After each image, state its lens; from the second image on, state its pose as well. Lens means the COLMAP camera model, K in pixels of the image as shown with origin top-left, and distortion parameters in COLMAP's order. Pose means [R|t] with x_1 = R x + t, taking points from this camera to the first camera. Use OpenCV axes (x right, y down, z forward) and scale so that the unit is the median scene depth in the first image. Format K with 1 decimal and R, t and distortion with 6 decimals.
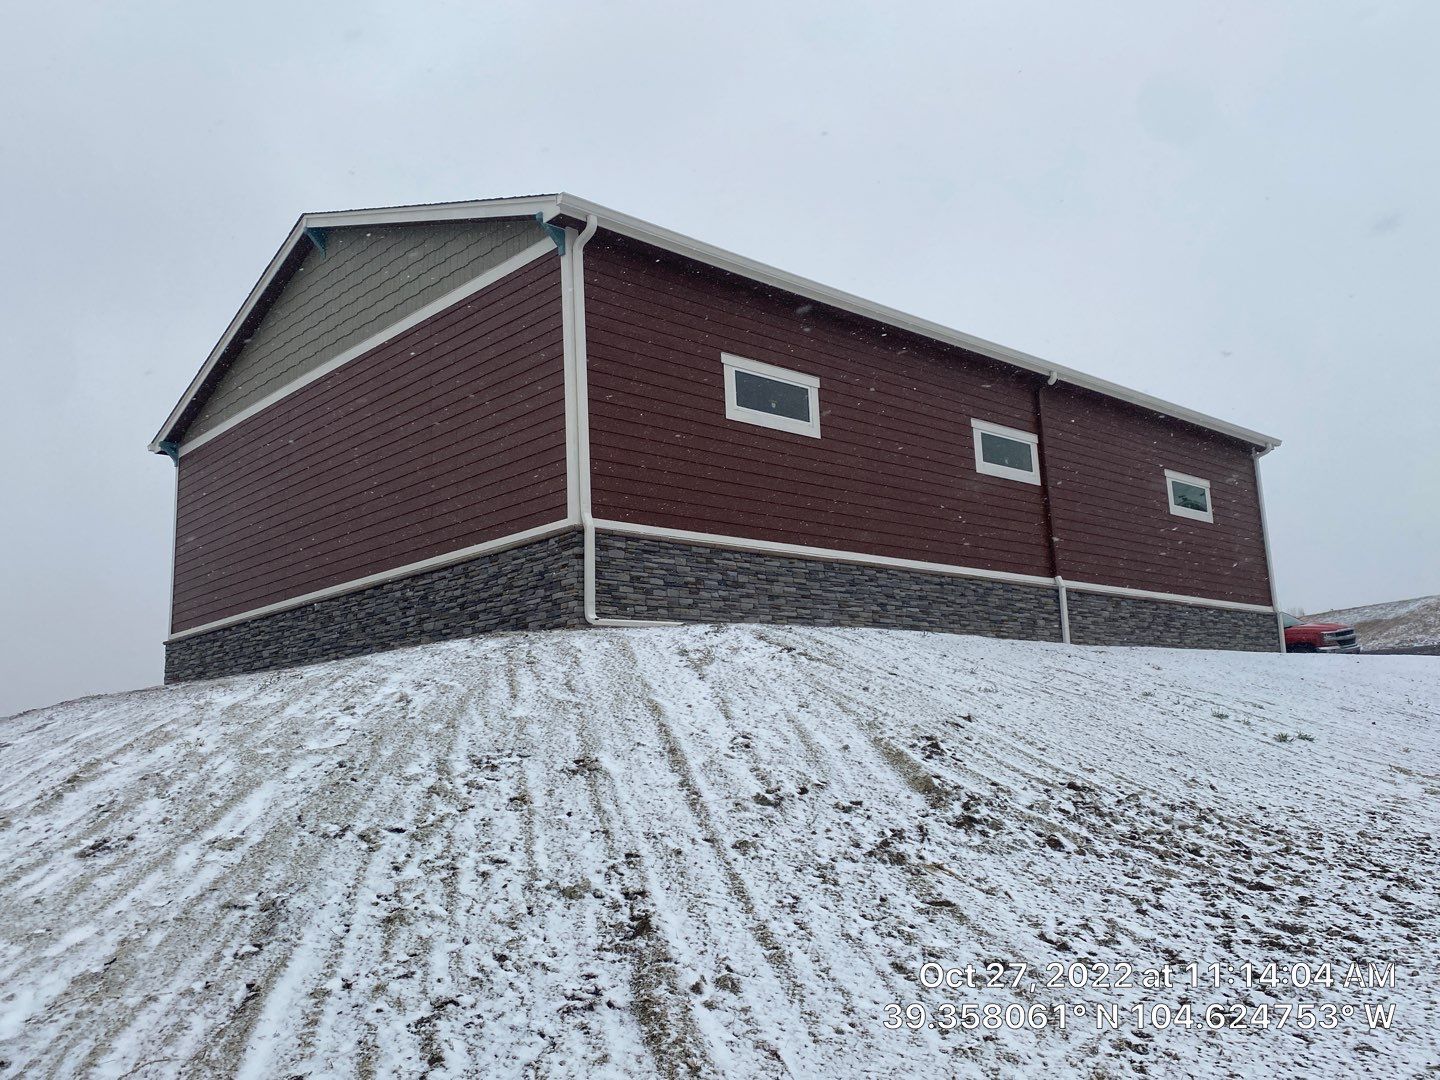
lens RADIAL K [[1218.3, 0, 720.0], [0, 1218.3, 540.0], [0, 0, 1]] dist [0.159975, -0.375142]
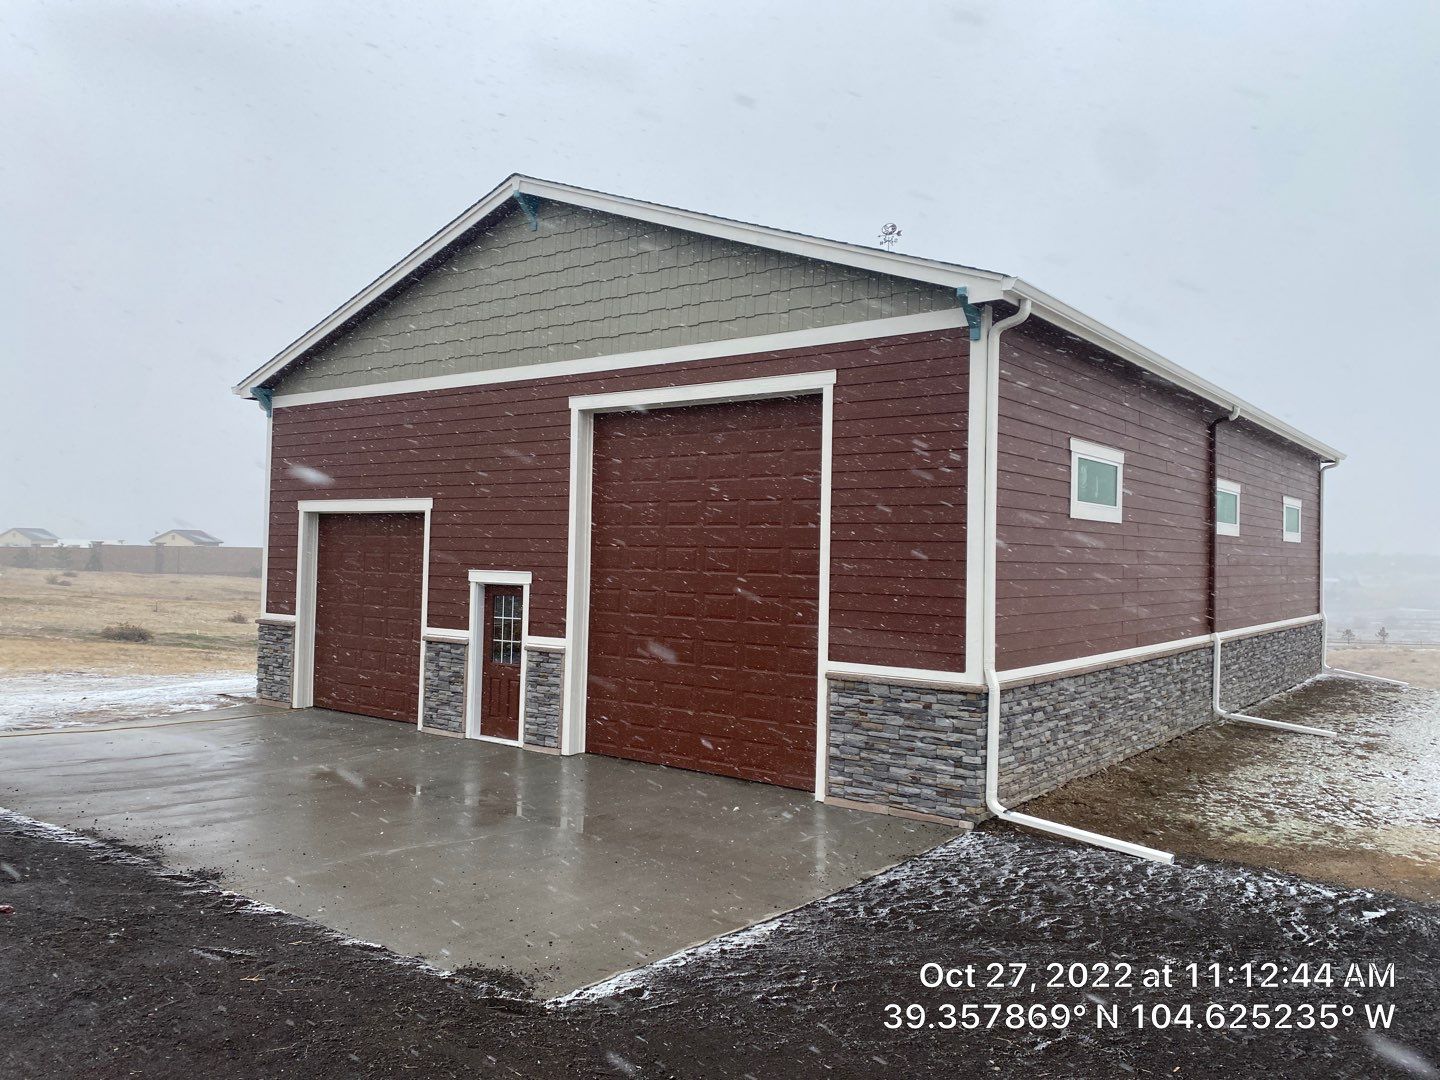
lens RADIAL K [[1086.8, 0, 720.0], [0, 1086.8, 540.0], [0, 0, 1]] dist [0.134408, -0.234392]
pose [[0.984095, 0.067782, 0.164201, -0.357135], [-0.093826, 0.983219, 0.156451, -0.176368], [-0.150841, -0.169369, 0.973941, 0.261828]]
